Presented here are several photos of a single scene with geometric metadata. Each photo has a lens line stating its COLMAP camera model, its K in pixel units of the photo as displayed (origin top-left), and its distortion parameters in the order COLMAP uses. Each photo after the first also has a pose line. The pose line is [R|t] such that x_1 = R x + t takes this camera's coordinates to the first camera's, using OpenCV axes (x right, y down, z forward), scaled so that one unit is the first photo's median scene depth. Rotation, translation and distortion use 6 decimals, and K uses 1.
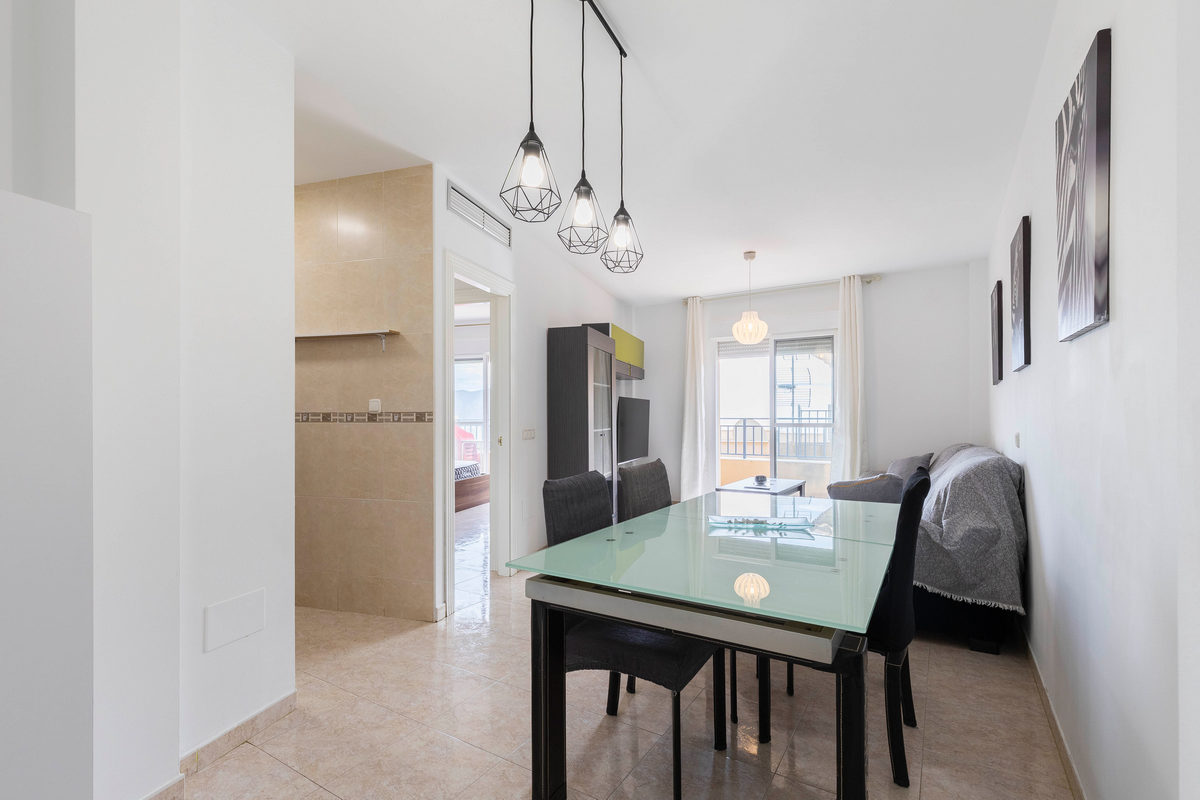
lens RADIAL K [[548.8, 0, 604.8], [0, 548.8, 426.2], [0, 0, 1]] dist [0.003474, 0.000285]
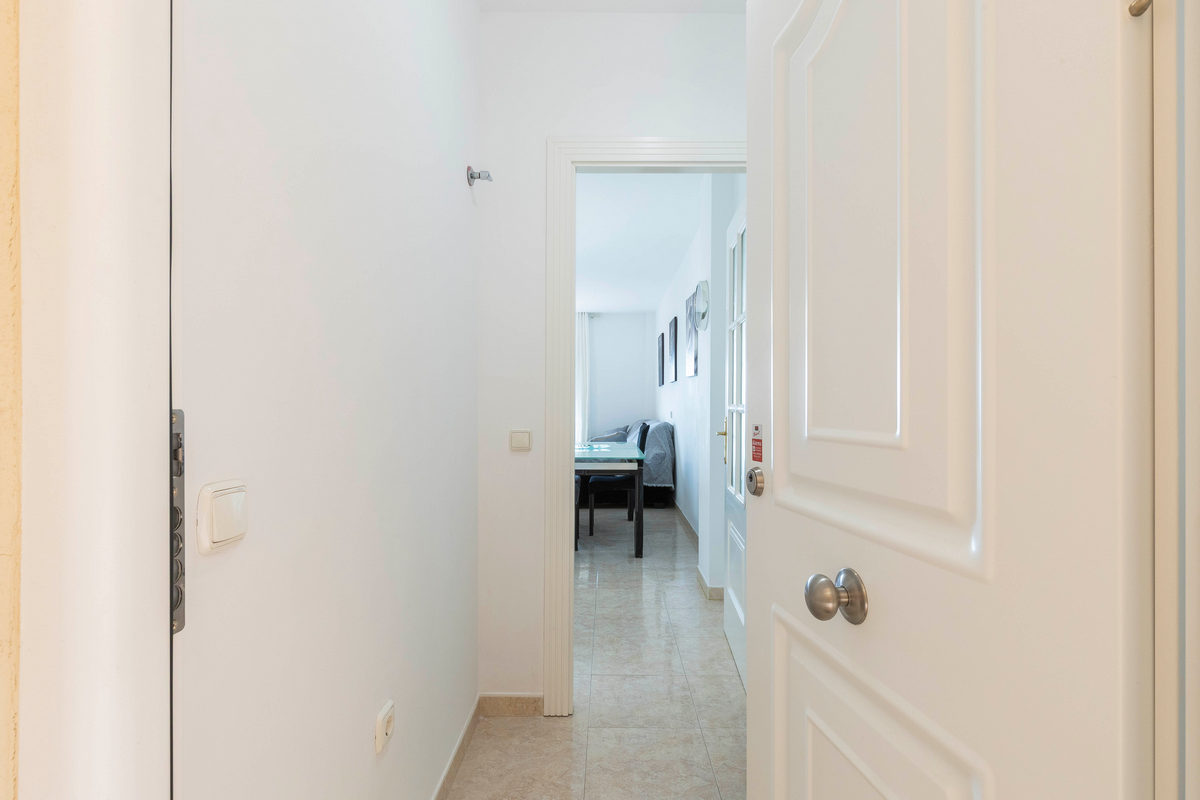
lens RADIAL K [[585.2, 0, 599.5], [0, 585.2, 416.4], [0, 0, 1]] dist [-0.000142, -0.000004]
pose [[0.858119, 0.004326, 0.513433, -0.515608], [-0.005999, 0.999981, 0.001602, 0.023887], [-0.513416, -0.004455, 0.858128, -0.634499]]
